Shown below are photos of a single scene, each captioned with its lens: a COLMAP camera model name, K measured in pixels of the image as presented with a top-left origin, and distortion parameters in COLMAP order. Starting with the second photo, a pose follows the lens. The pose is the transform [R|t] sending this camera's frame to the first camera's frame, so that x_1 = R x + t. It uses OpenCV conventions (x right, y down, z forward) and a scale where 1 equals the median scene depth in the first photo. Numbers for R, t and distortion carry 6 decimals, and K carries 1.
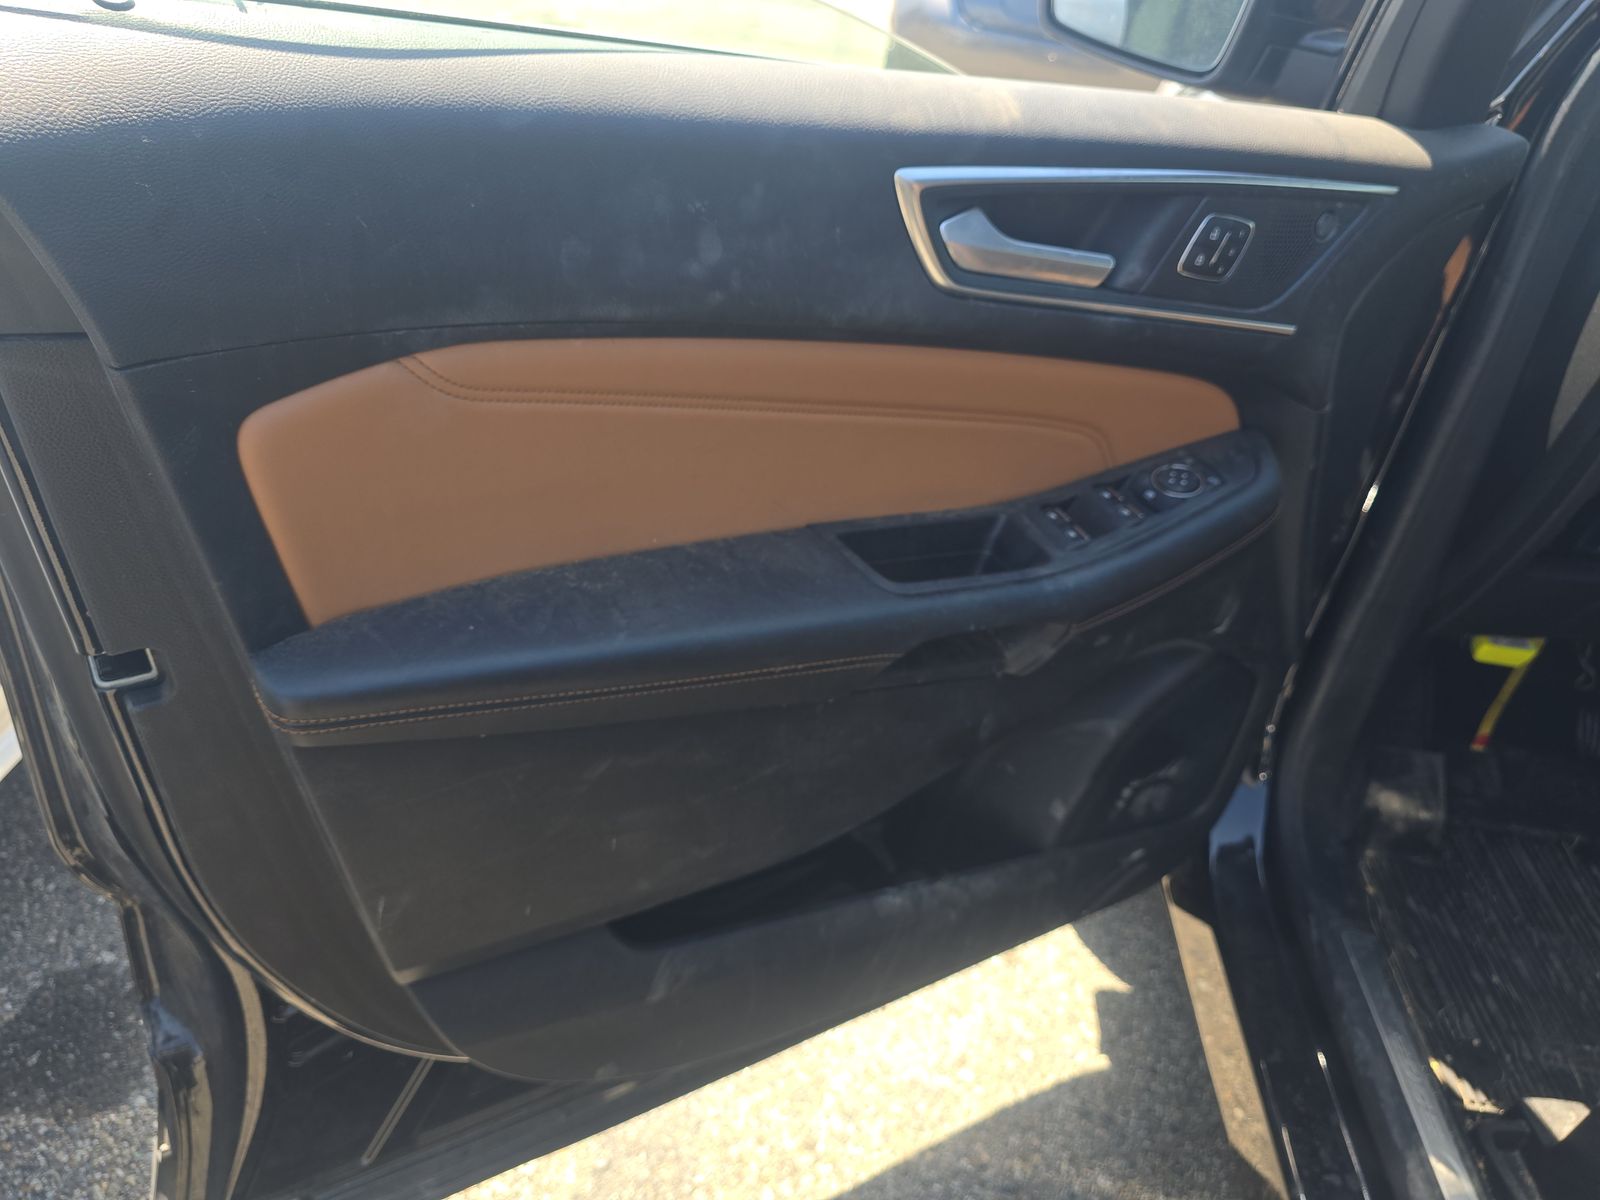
lens RADIAL K [[1075.4, 0, 805.1], [0, 1075.4, 598.8], [0, 0, 1]] dist [0.065951, -0.066866]
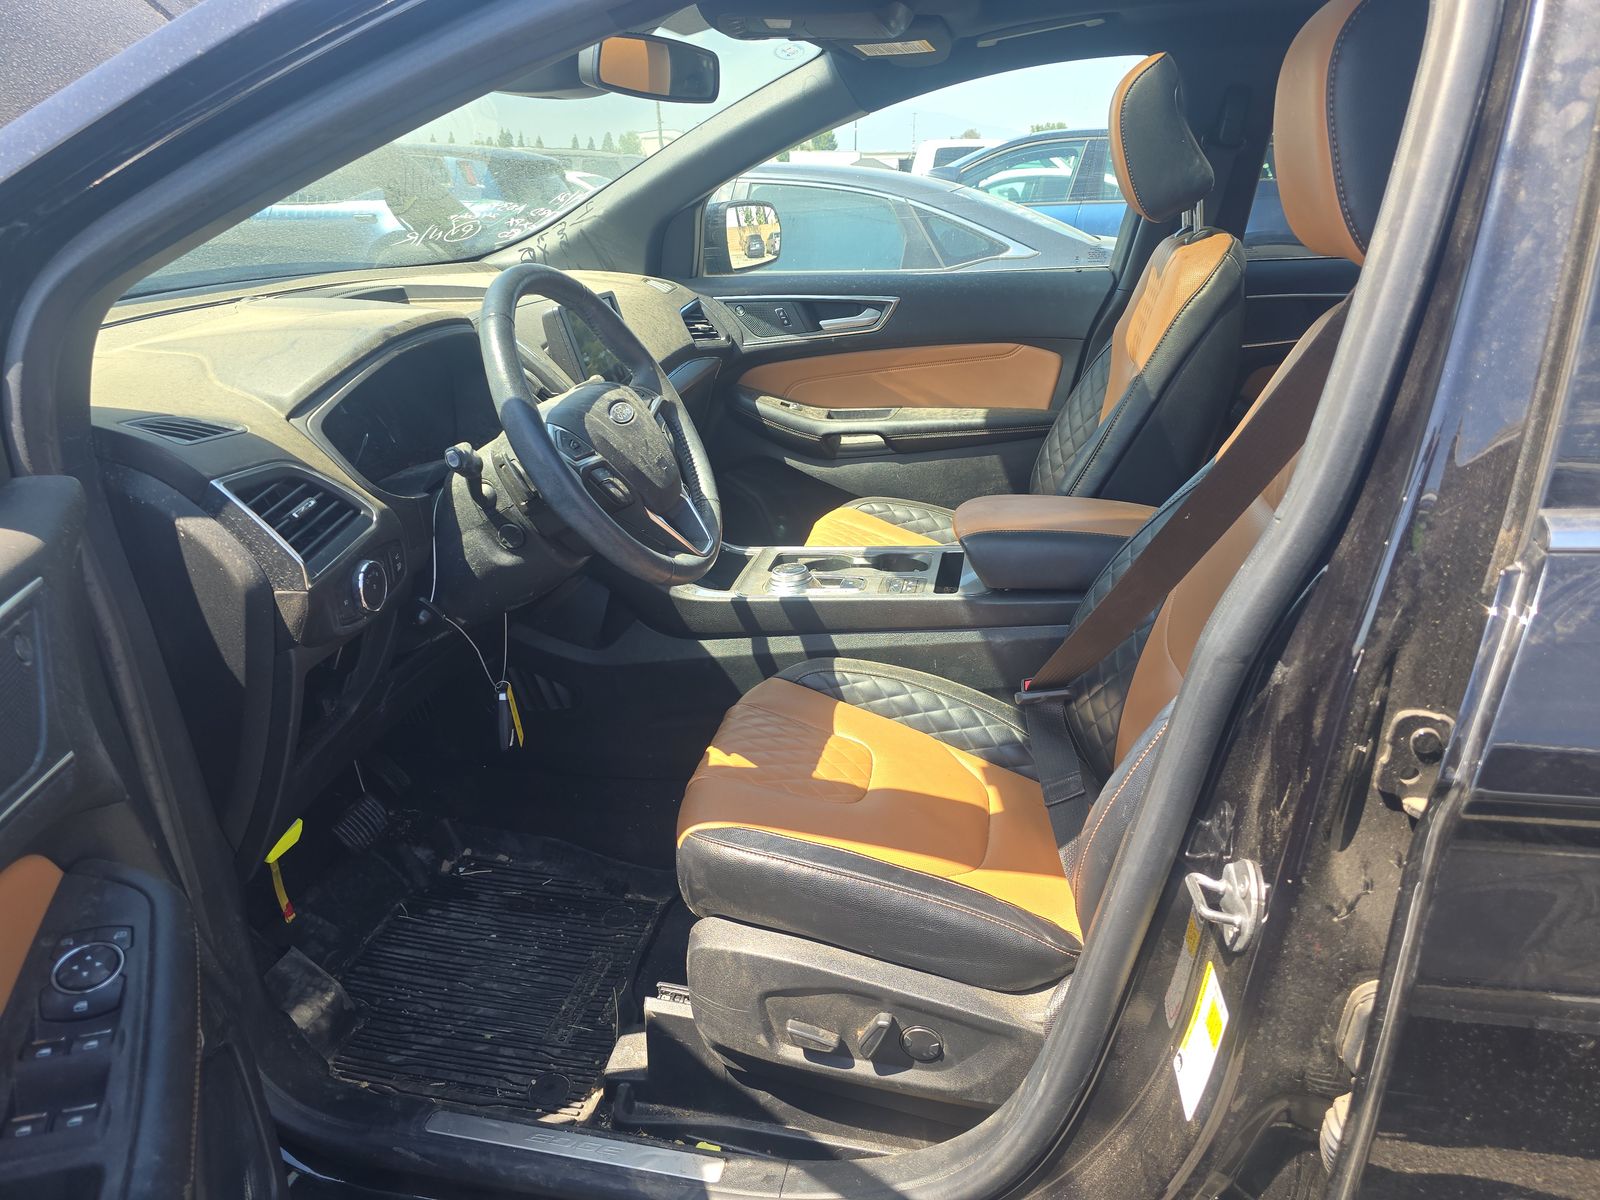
lens RADIAL K [[1075.4, 0, 805.1], [0, 1075.4, 598.8], [0, 0, 1]] dist [0.065951, -0.066866]
pose [[0.108412, -0.471815, 0.875007, -0.149298], [0.569839, 0.750729, 0.334200, -0.237018], [-0.814574, 0.462382, 0.350247, 0.132834]]
